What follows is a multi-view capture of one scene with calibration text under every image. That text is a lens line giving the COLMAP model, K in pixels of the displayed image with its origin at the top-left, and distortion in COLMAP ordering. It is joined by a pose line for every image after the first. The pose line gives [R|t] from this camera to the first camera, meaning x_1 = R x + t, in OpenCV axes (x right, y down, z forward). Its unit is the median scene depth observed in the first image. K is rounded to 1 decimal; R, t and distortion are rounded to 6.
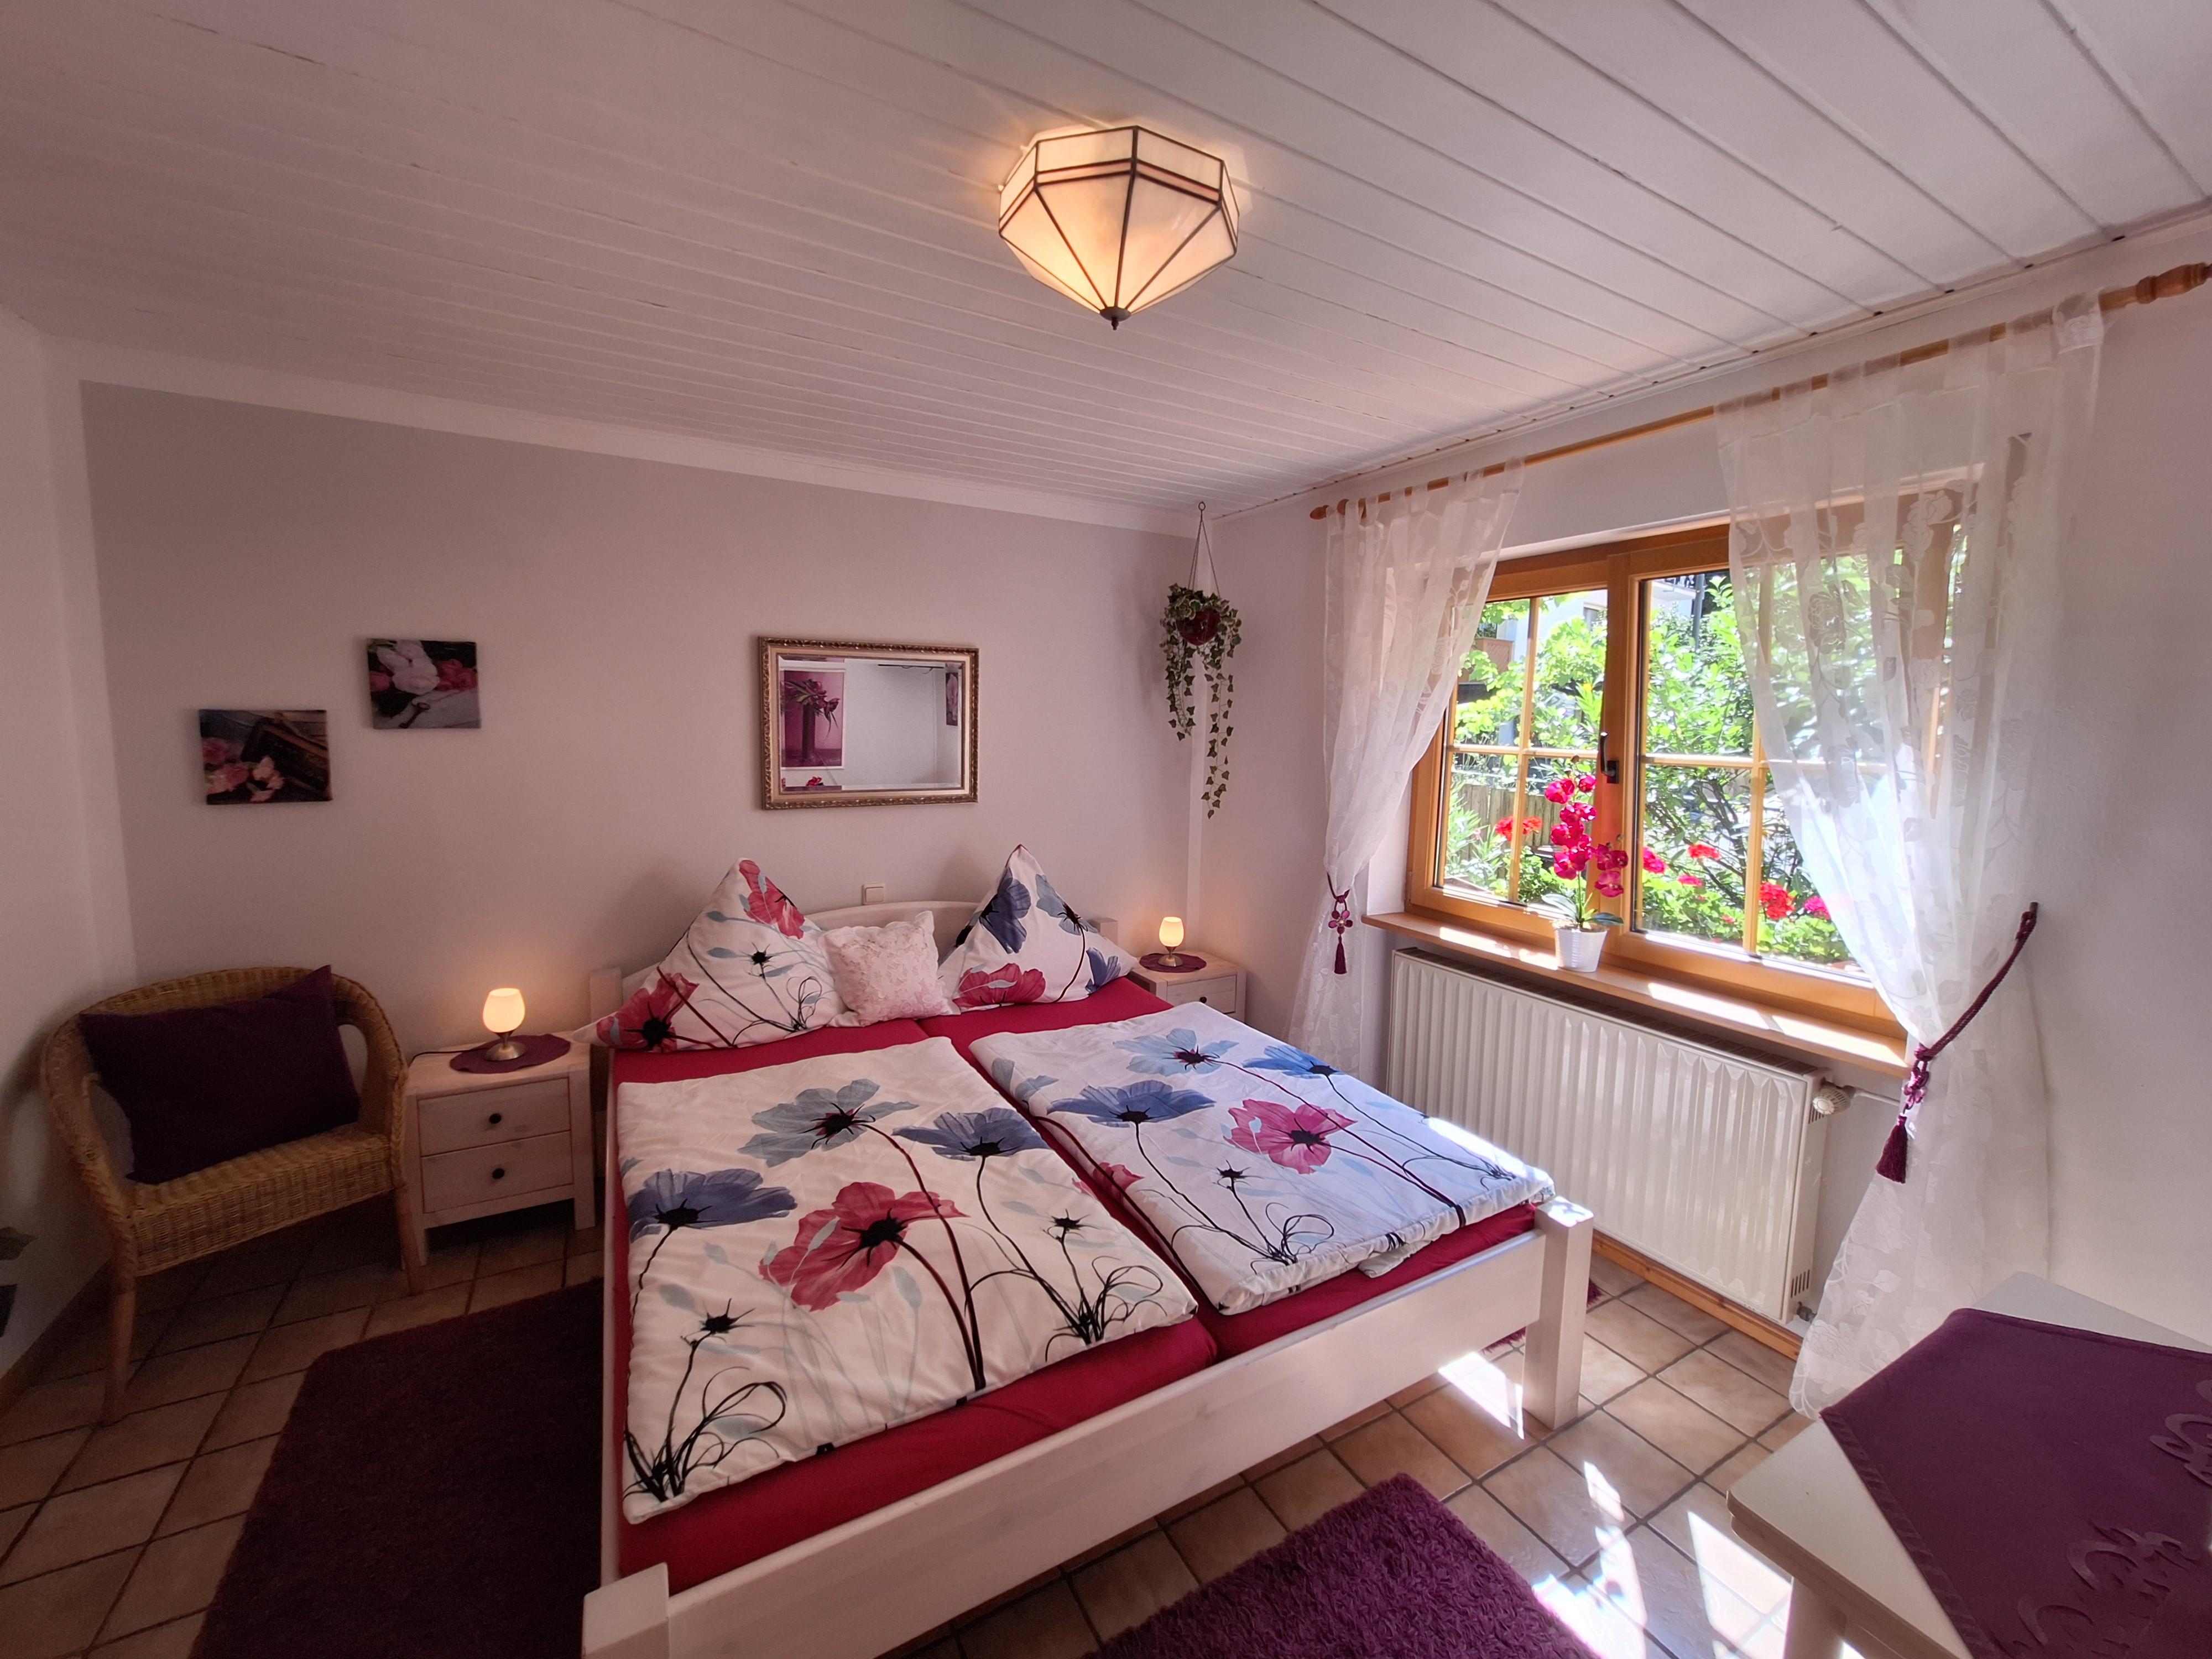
lens RADIAL K [[866.7, 0, 1085.1], [0, 866.7, 810.3], [0, 0, 1]] dist [-0.009300, 0.002710]
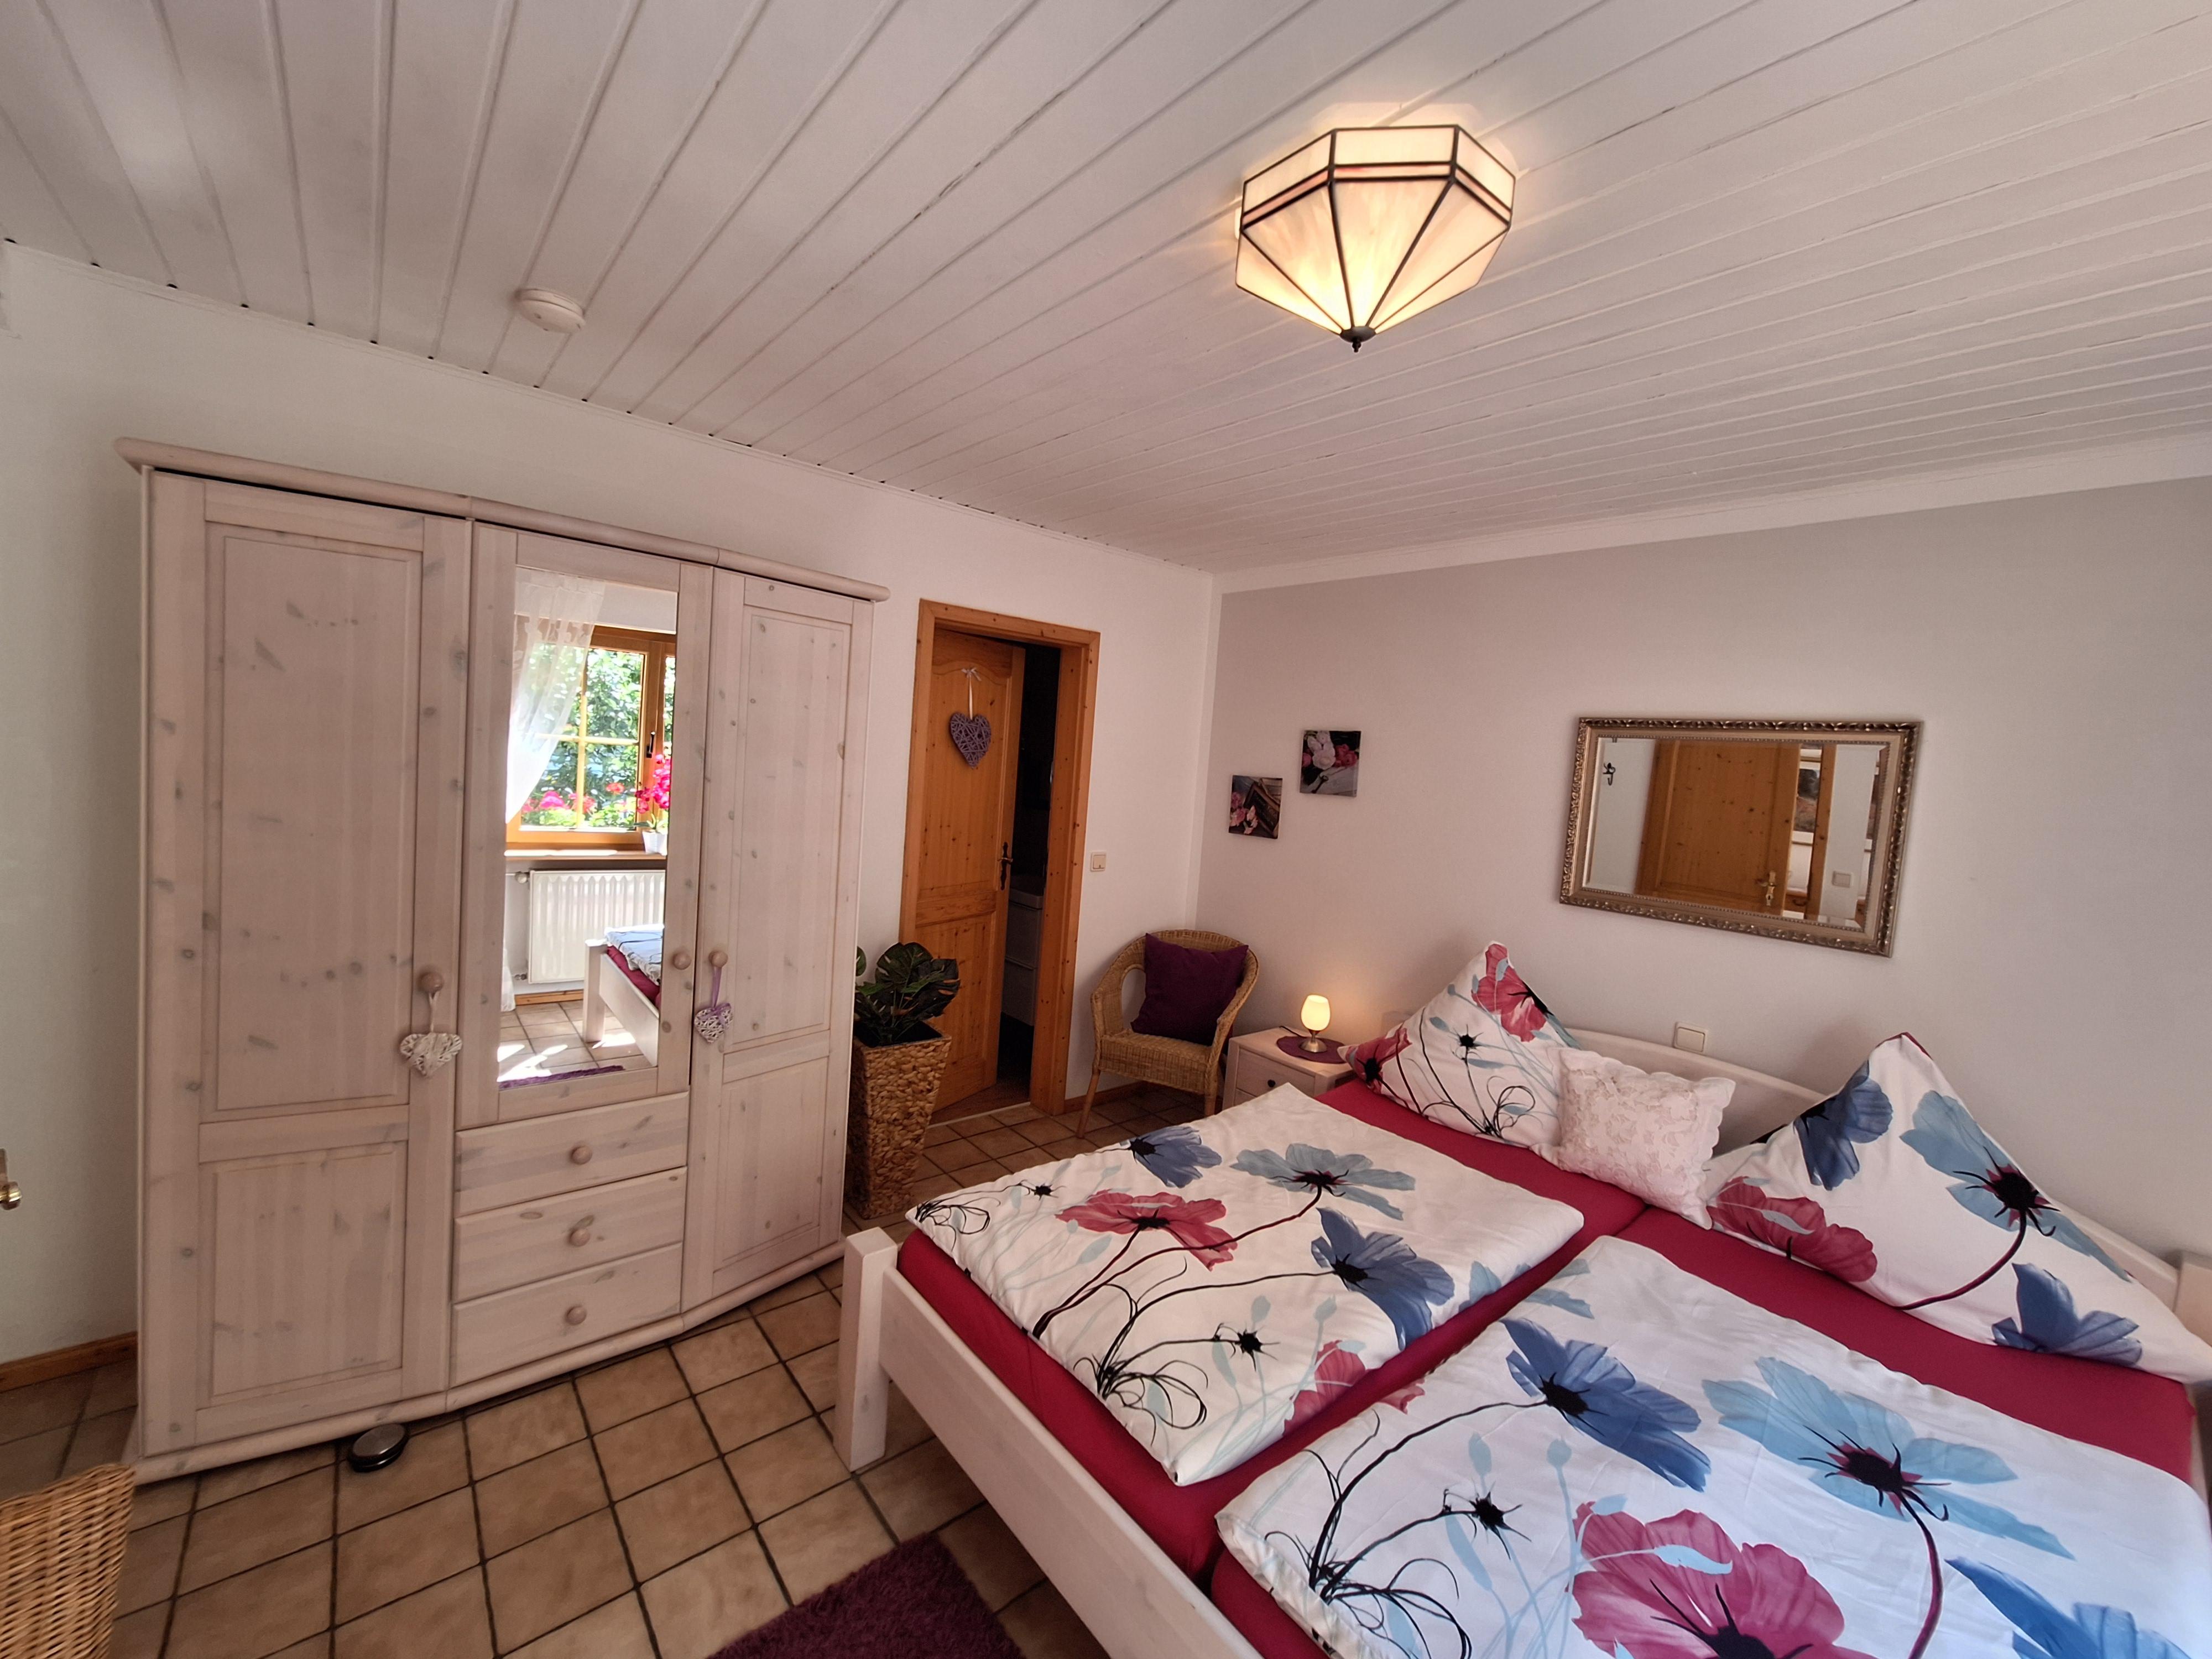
lens RADIAL K [[866.7, 0, 1085.1], [0, 866.7, 810.3], [0, 0, 1]] dist [-0.009300, 0.002710]
pose [[0.191229, 0.057189, -0.979878, 0.554881], [-0.174112, 0.984446, 0.023477, -0.039288], [0.965979, 0.166119, 0.198212, 0.397887]]
